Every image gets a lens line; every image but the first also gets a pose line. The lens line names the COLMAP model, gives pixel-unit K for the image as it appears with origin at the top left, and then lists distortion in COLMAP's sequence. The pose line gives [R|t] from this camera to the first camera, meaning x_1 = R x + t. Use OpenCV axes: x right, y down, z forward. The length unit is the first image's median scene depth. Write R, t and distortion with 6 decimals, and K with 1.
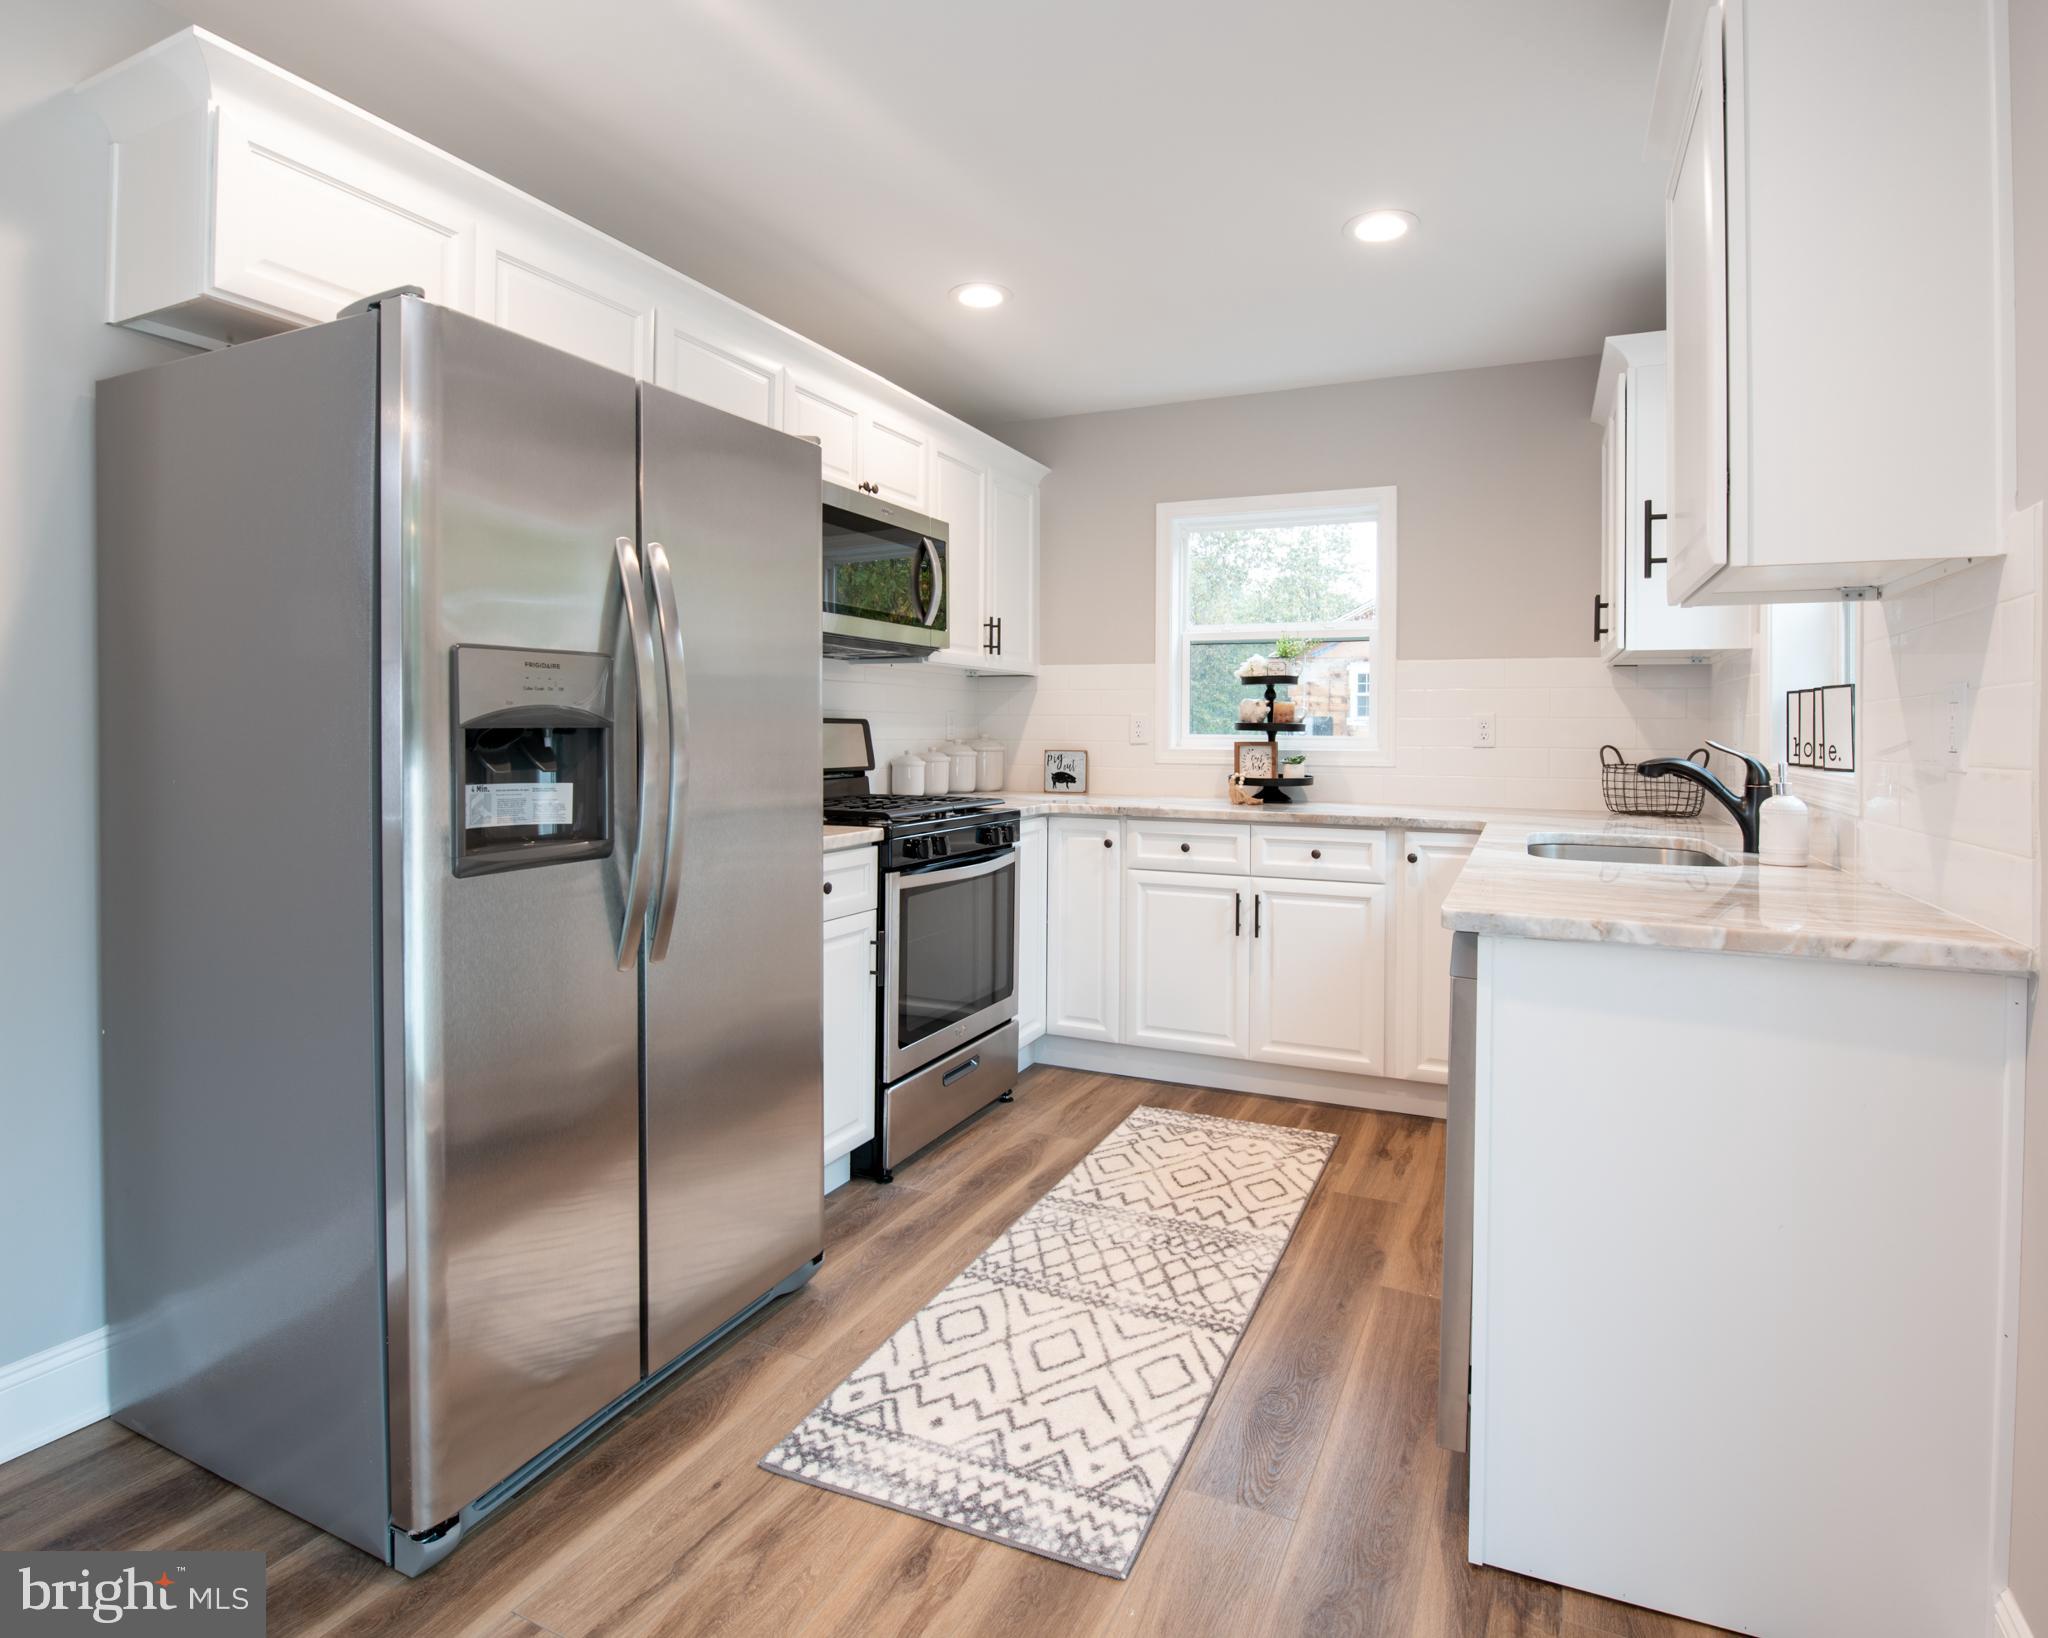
lens RADIAL K [[1169.2, 0, 1027.6], [0, 1169.2, 726.7], [0, 0, 1]] dist [-0.019117, -0.002086]
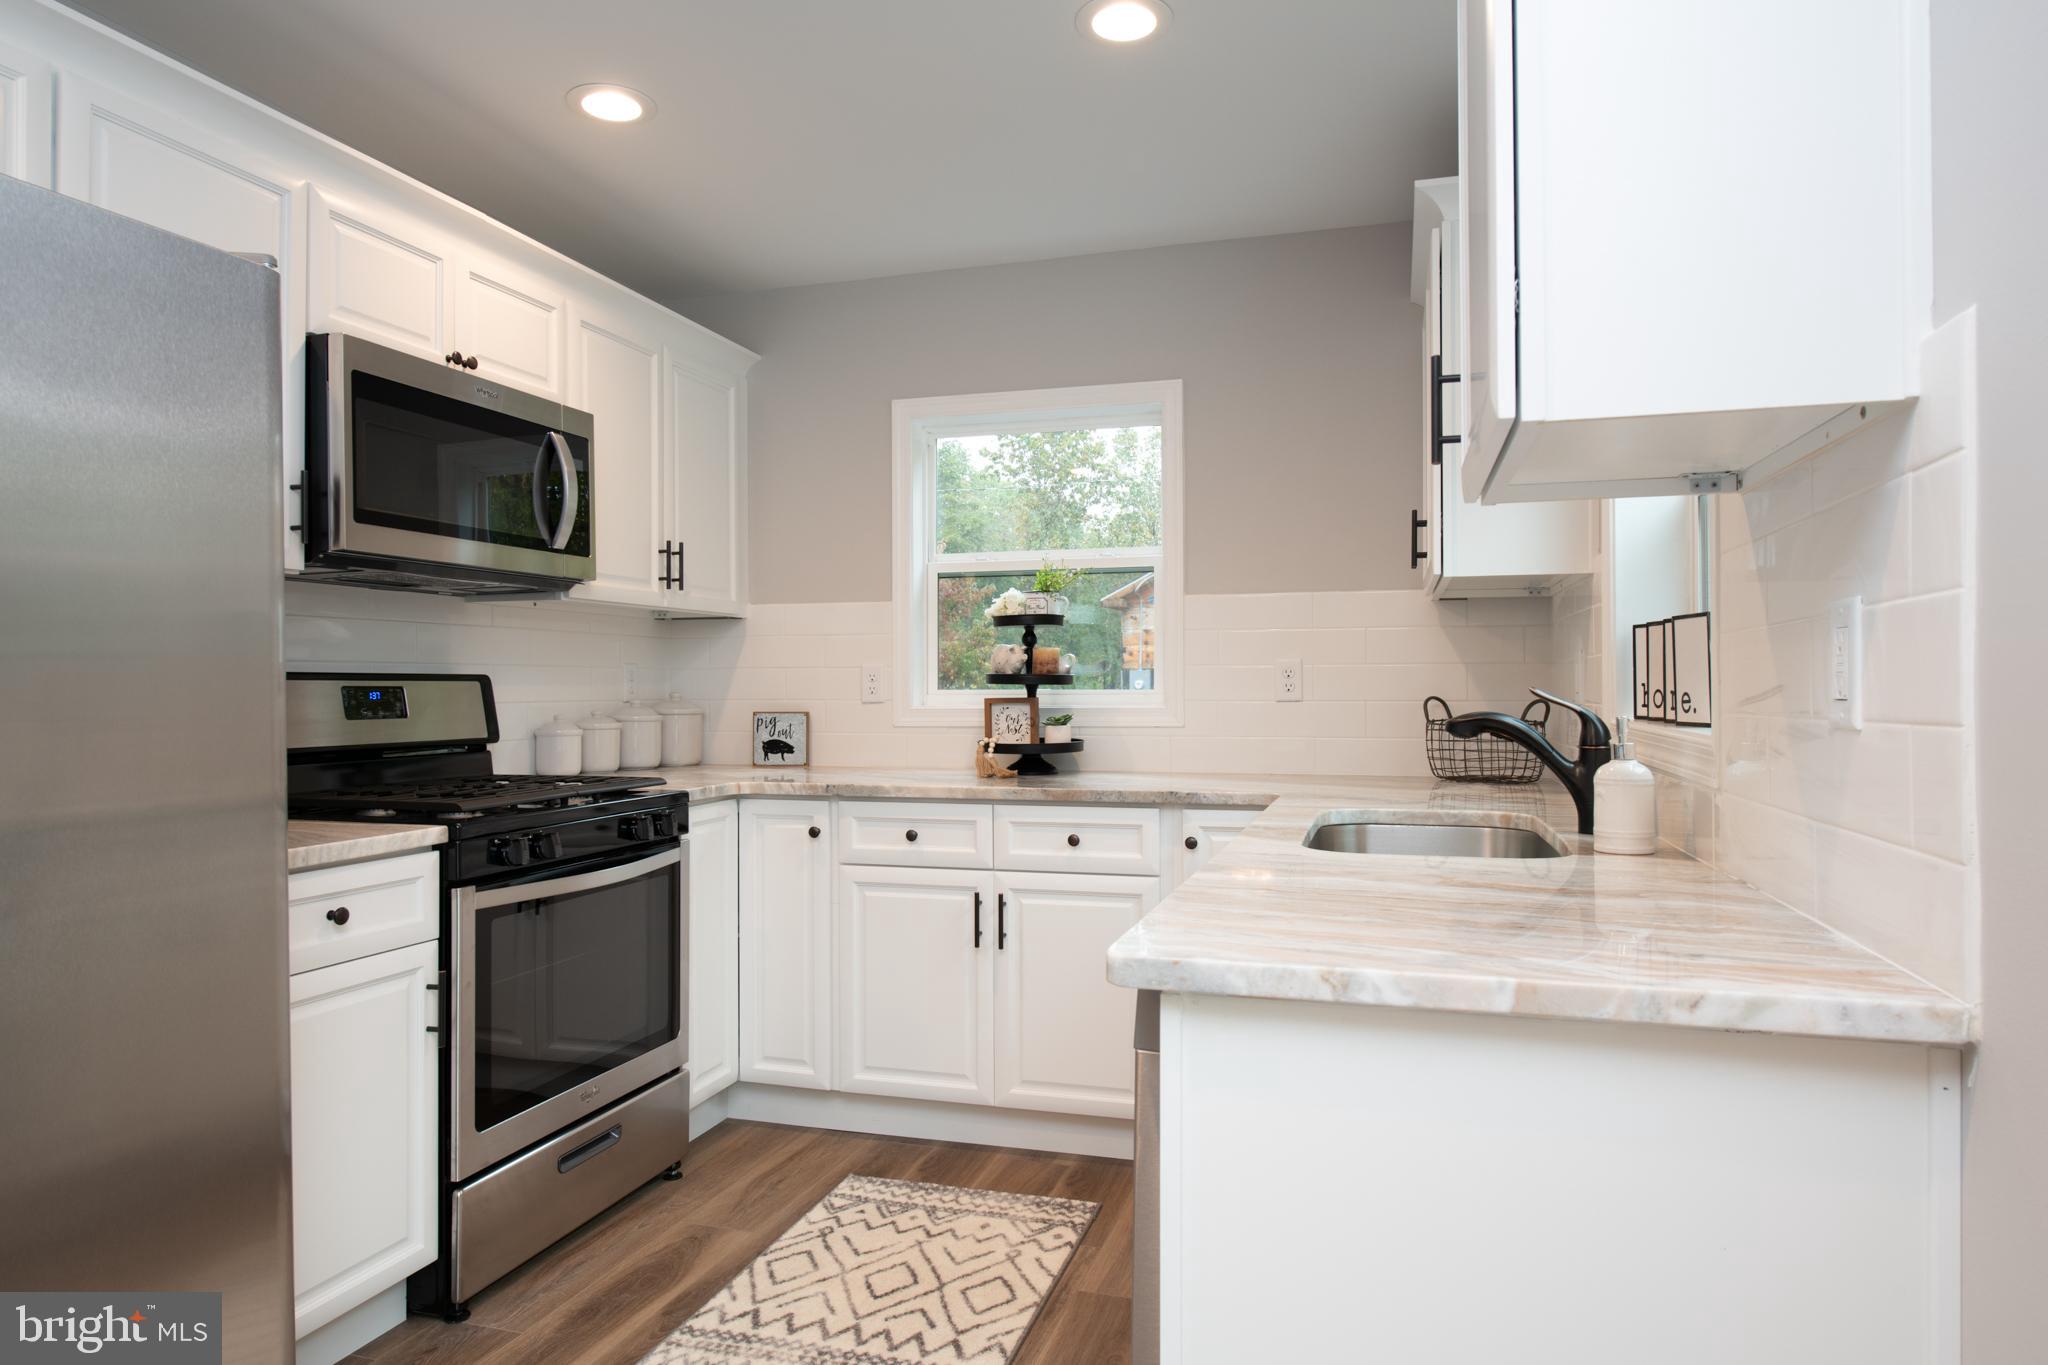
lens RADIAL K [[1283.3, 0, 1024.0], [0, 1283.3, 682.5], [0, 0, 1]] dist [-0.005939, -0.000367]
pose [[0.992789, -0.012111, 0.119258, 0.116151], [0.012226, 0.999925, -0.000233, 0.003037], [-0.119246, 0.001689, 0.992863, 0.152977]]
